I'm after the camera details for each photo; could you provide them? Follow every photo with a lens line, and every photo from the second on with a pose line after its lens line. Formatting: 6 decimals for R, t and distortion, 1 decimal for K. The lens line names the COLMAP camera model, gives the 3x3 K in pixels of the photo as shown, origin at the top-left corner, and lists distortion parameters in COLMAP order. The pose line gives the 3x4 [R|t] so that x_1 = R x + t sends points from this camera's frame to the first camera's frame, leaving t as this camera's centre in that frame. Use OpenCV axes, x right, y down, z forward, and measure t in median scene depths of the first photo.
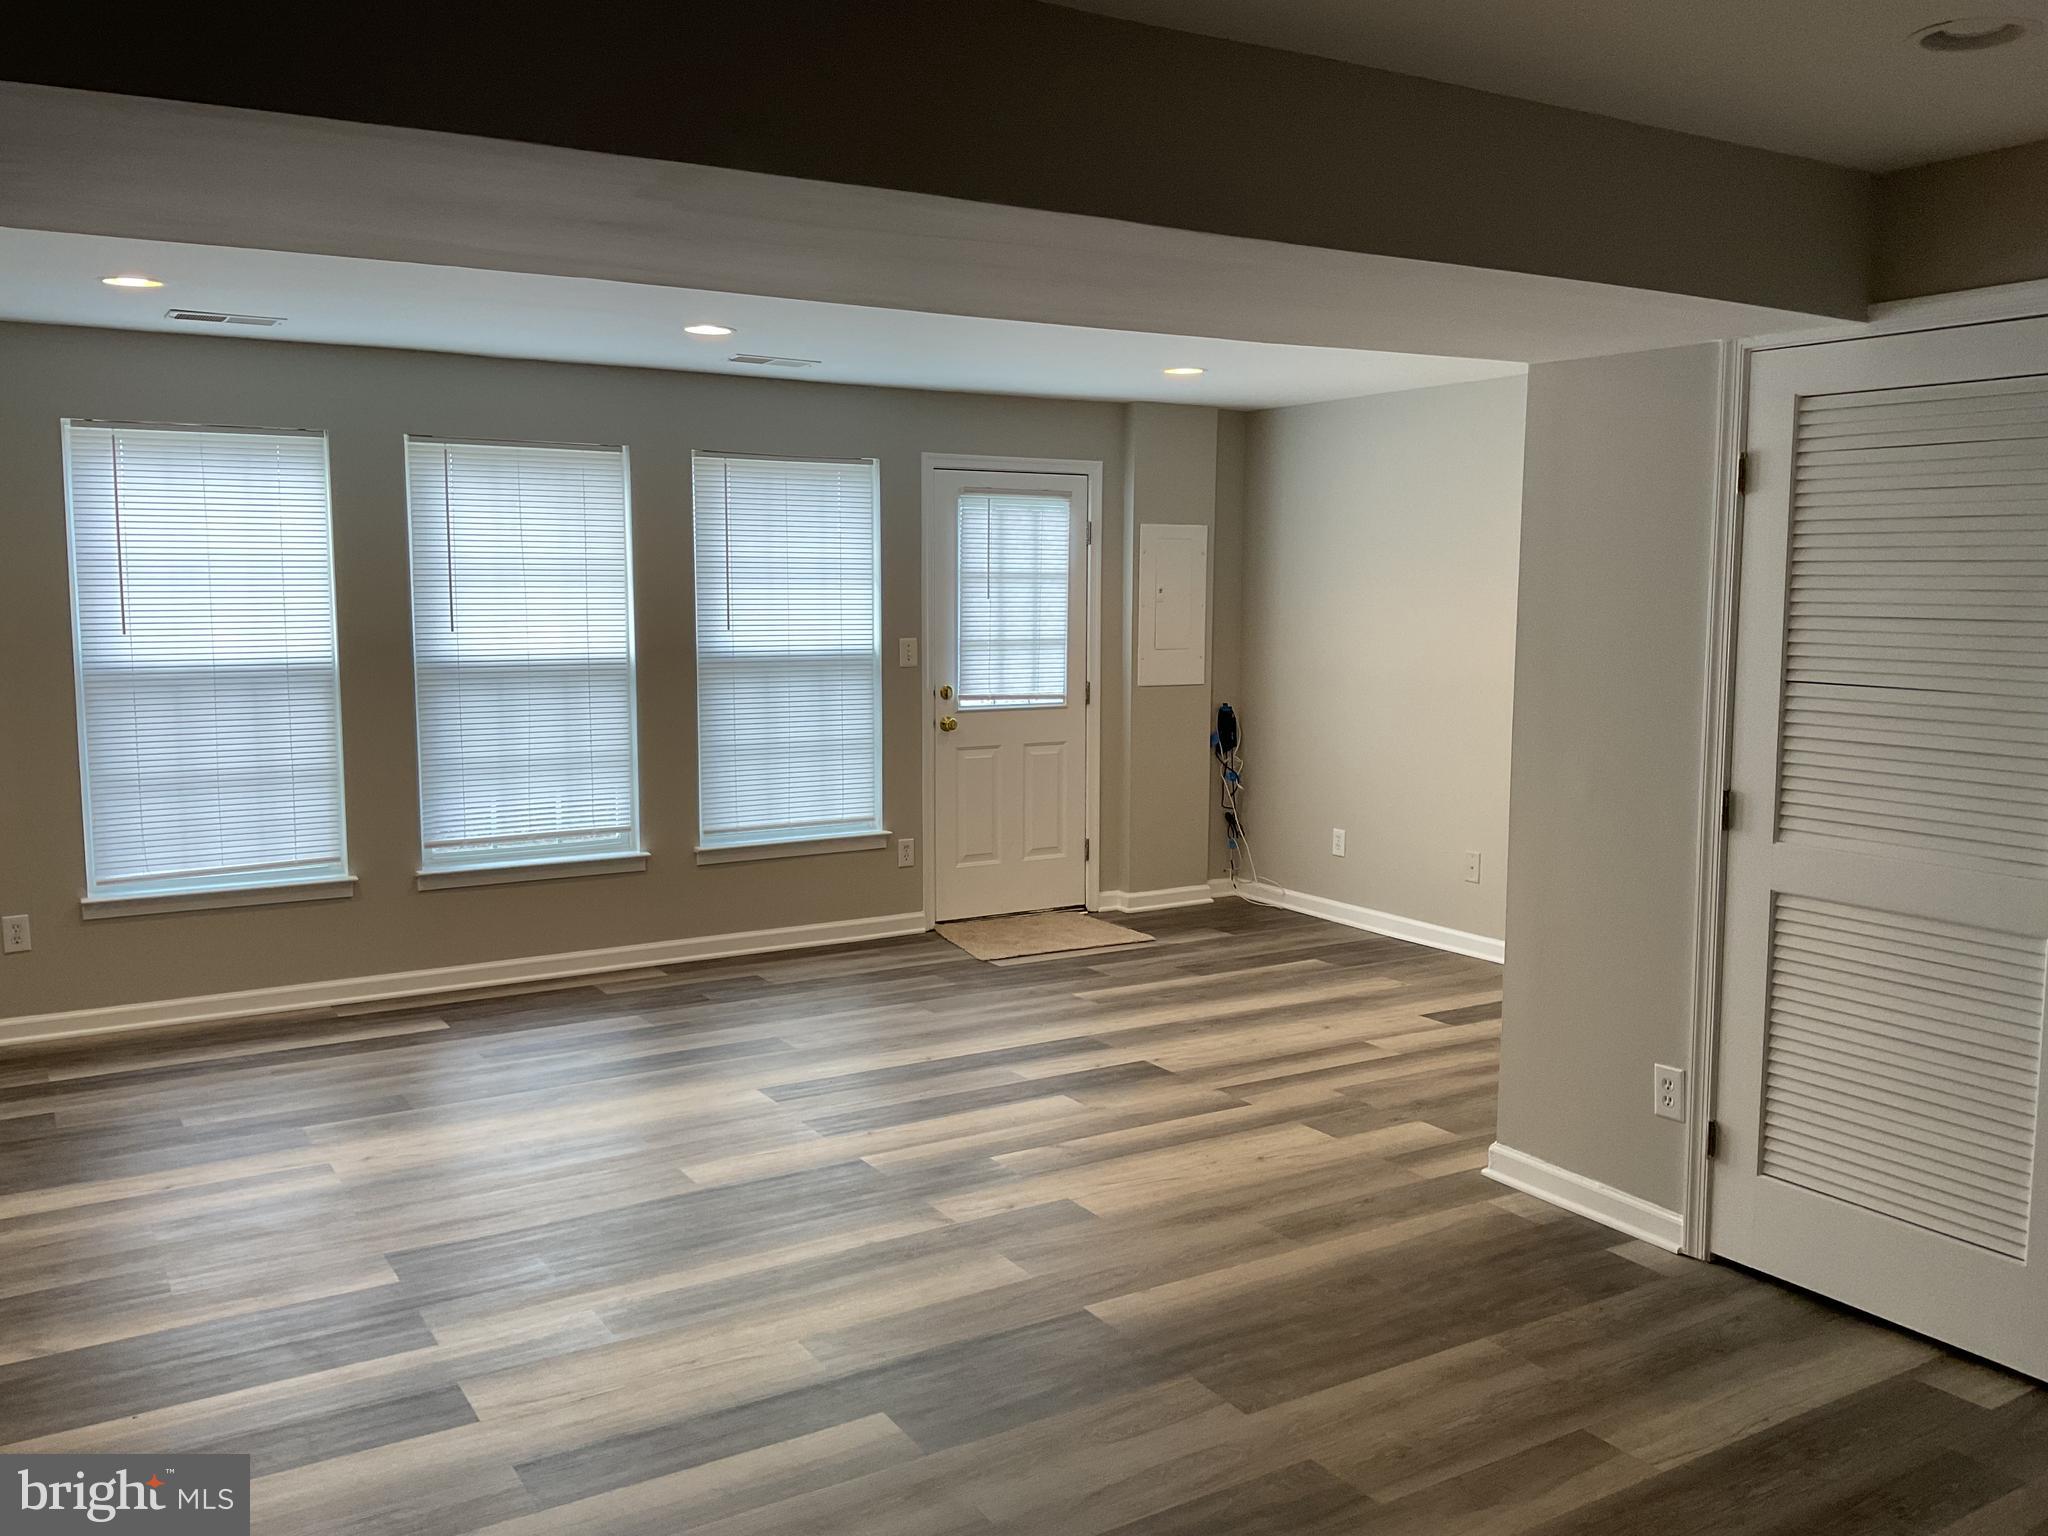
lens RADIAL K [[1674.3, 0, 1024.0], [0, 1674.3, 768.0], [0, 0, 1]] dist [0.086501, -0.257821]
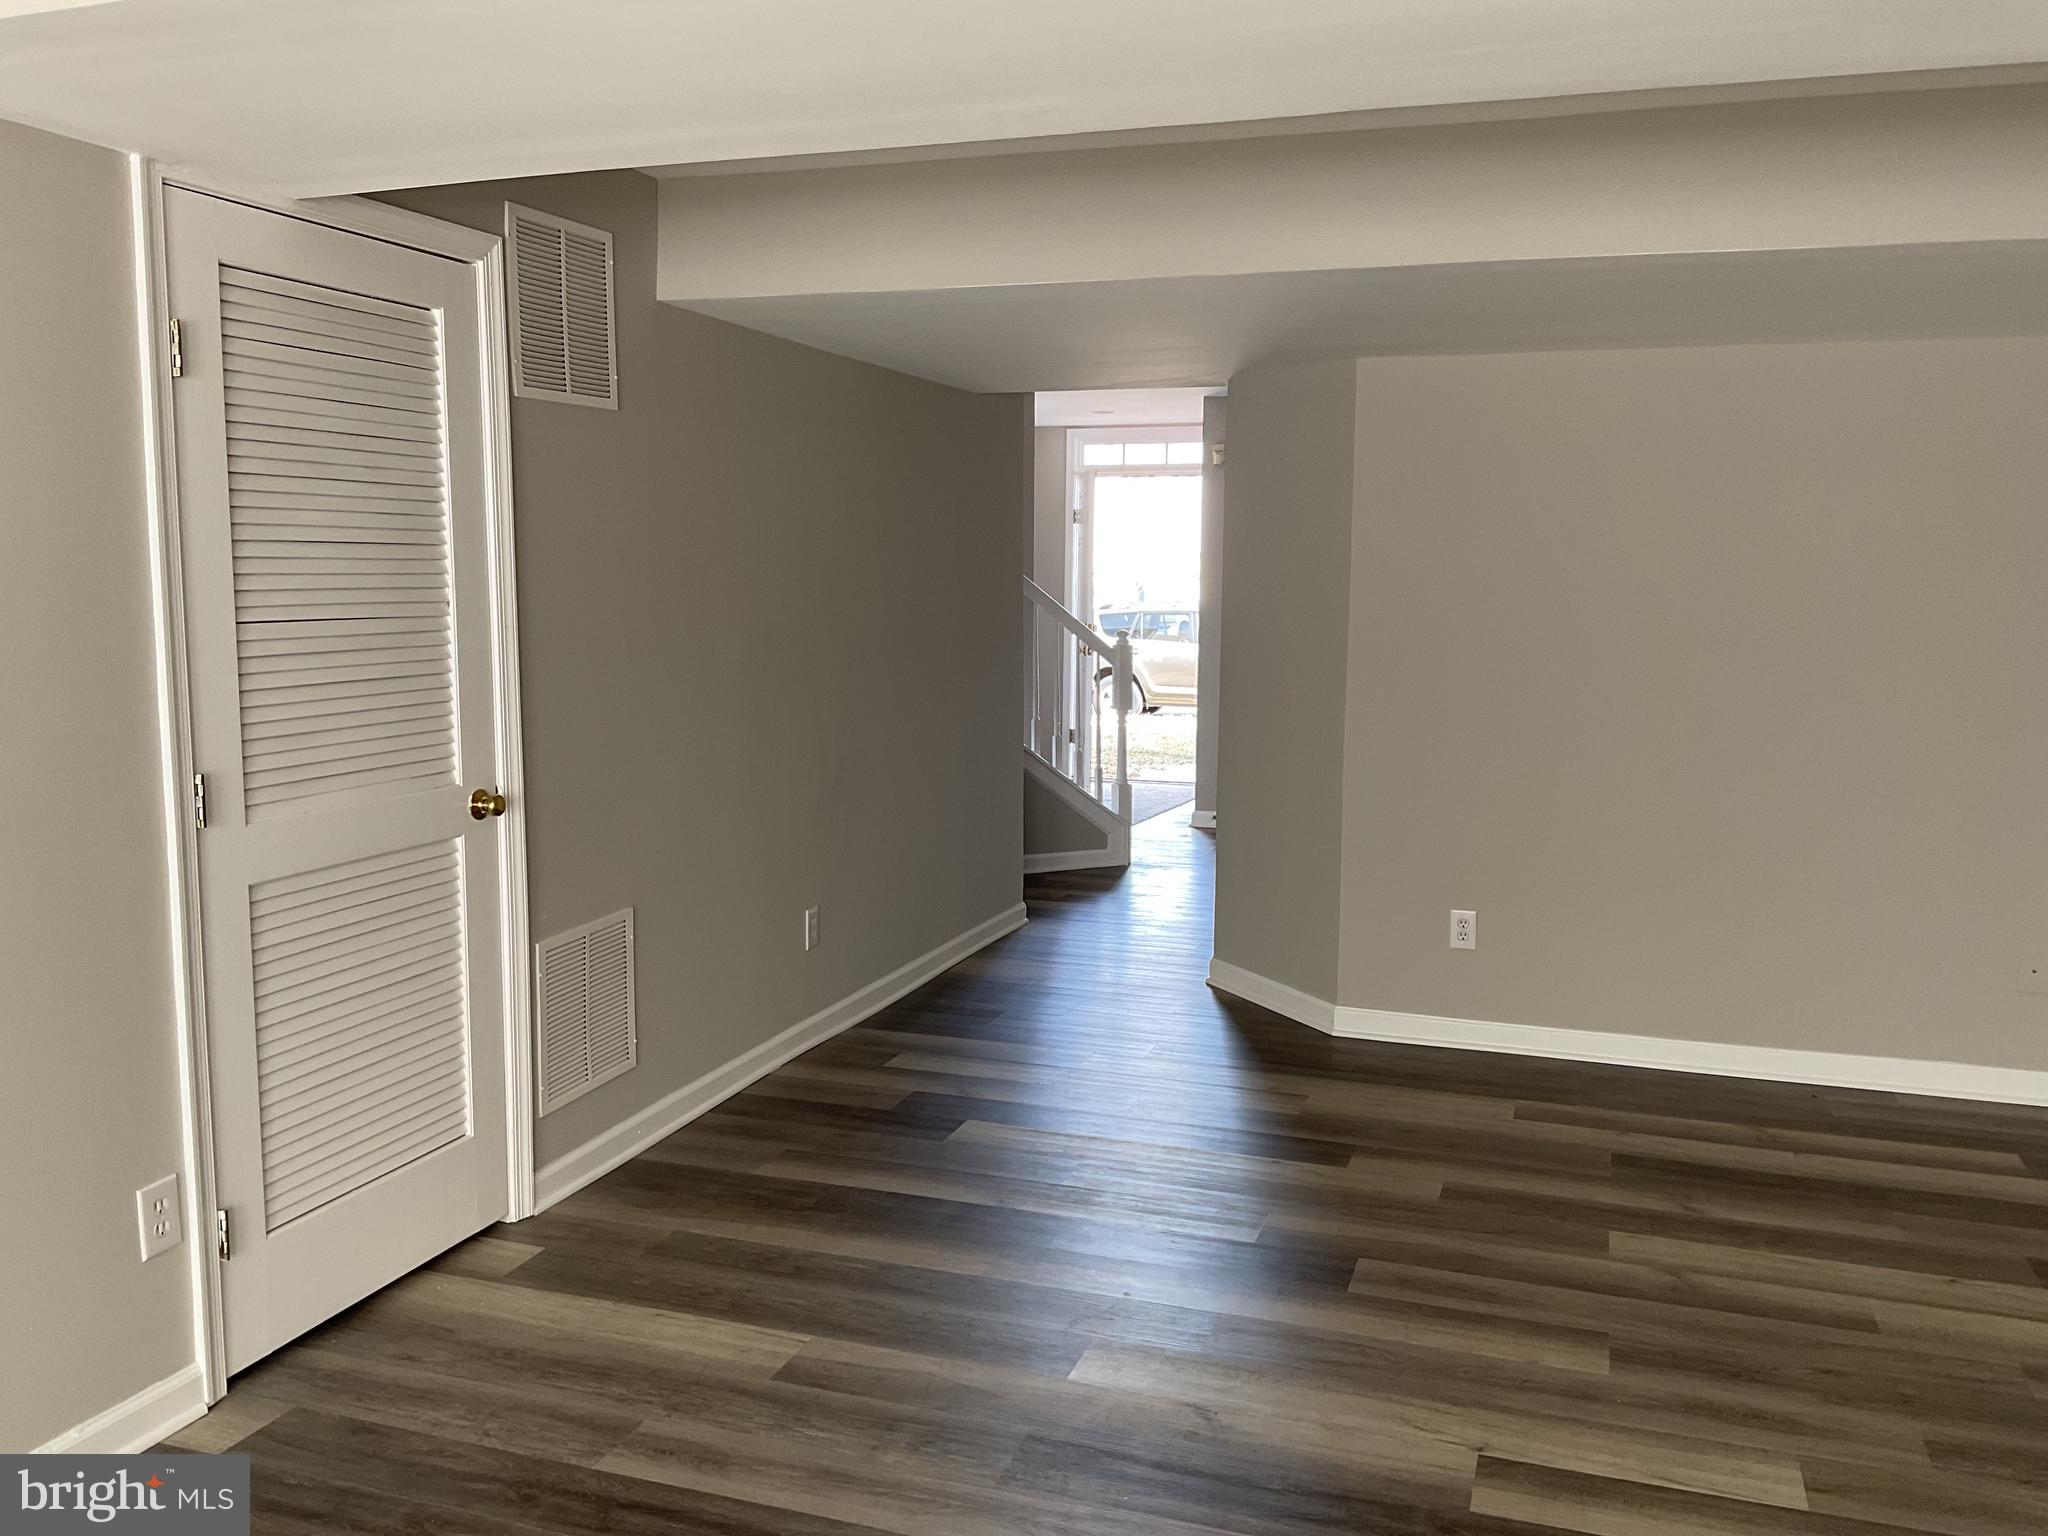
lens RADIAL K [[1674.3, 0, 1024.0], [0, 1674.3, 768.0], [0, 0, 1]] dist [0.086501, -0.257821]
pose [[-0.642107, -0.093266, 0.760921, -0.402798], [0.078250, 0.979414, 0.186079, -0.103276], [-0.762611, 0.179025, -0.621590, 1.229243]]
